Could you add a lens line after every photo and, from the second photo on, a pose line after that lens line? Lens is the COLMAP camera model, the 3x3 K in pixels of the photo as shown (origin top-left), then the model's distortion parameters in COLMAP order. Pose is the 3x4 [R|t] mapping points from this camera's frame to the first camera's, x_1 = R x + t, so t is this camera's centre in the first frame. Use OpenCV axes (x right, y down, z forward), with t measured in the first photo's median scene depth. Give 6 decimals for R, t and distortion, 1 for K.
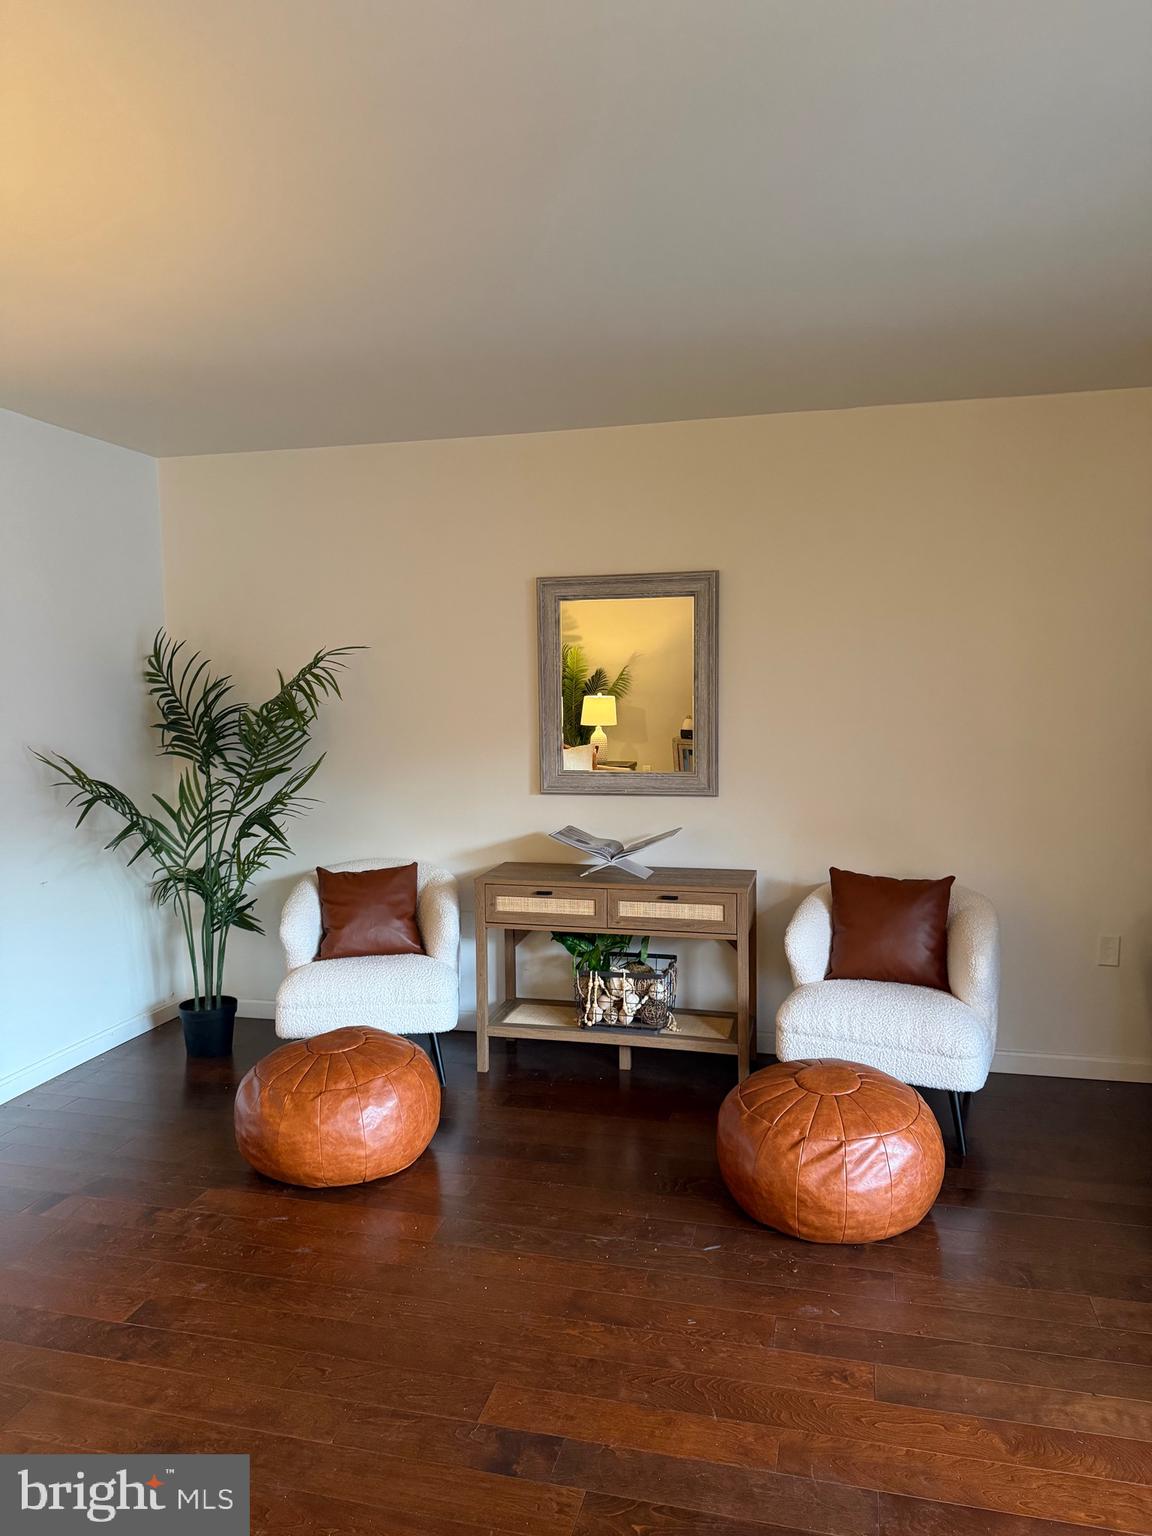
lens RADIAL K [[1065.2, 0, 576.0], [0, 1065.2, 768.0], [0, 0, 1]] dist [0.103569, -0.159745]
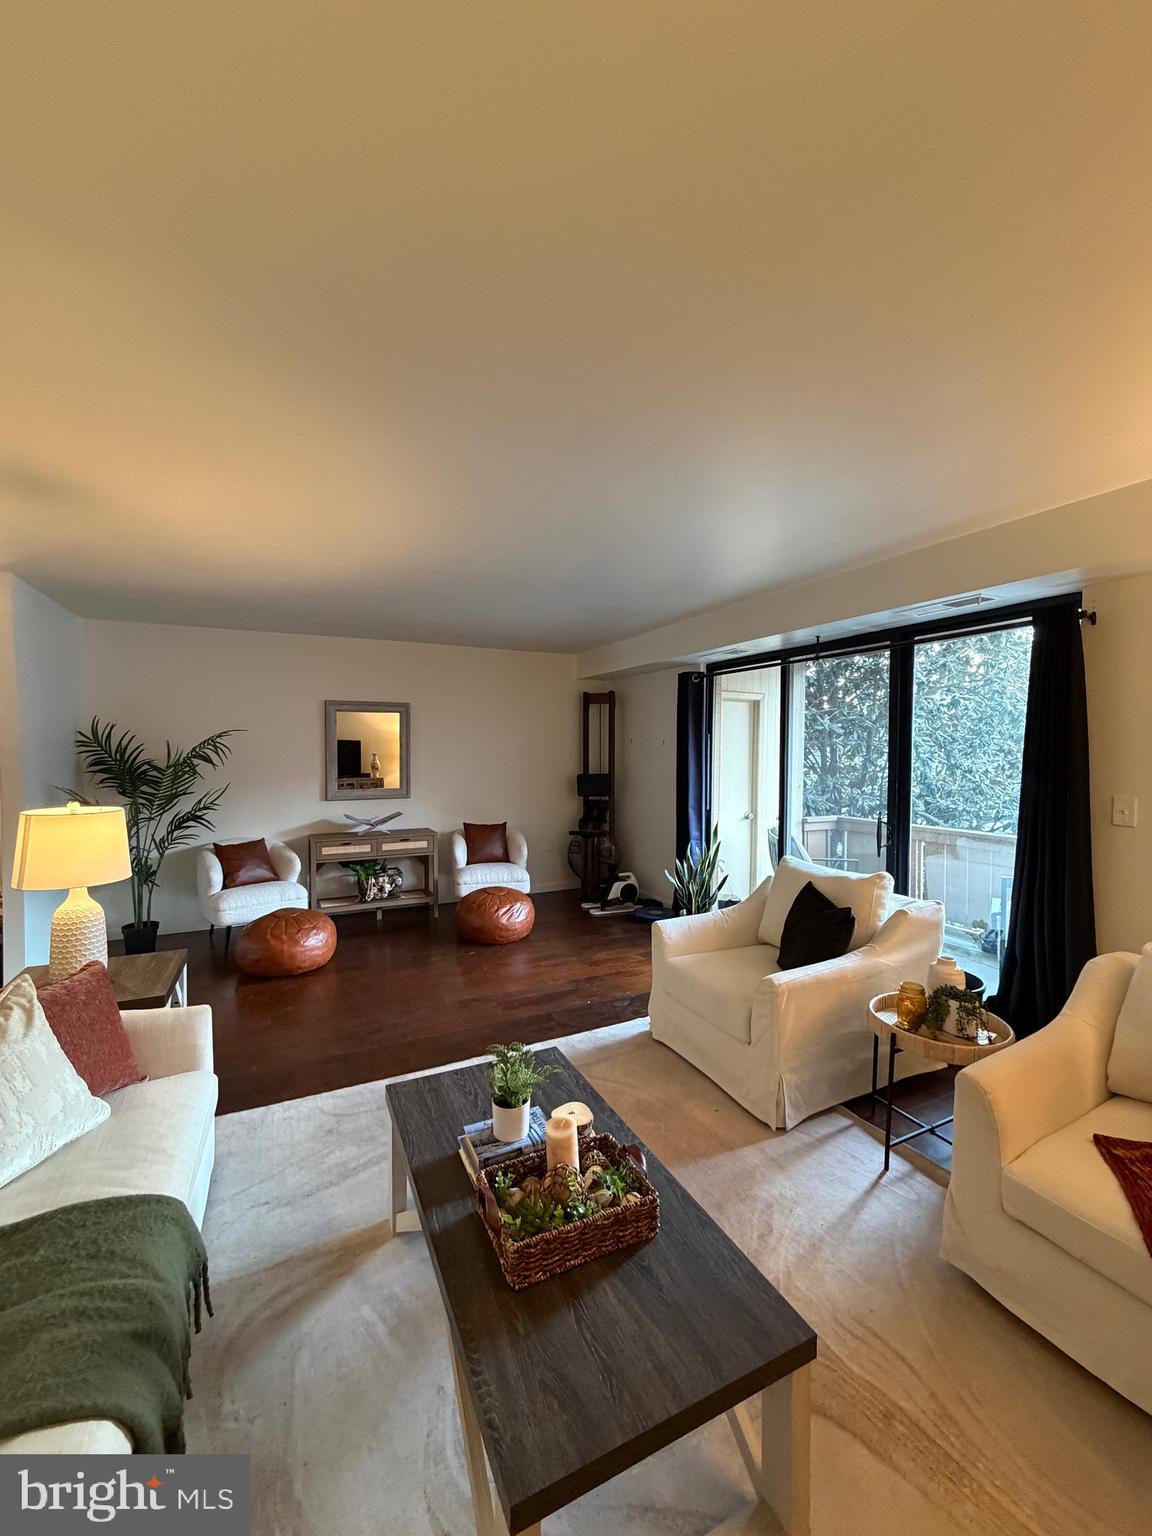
lens RADIAL K [[614.5, 0, 576.0], [0, 614.5, 768.0], [0, 0, 1]] dist [0.000756, -0.000112]
pose [[0.765521, -0.009881, 0.643335, -0.479115], [0.042912, 0.998440, -0.035727, 0.026165], [-0.641978, 0.054957, 0.764751, -0.285205]]
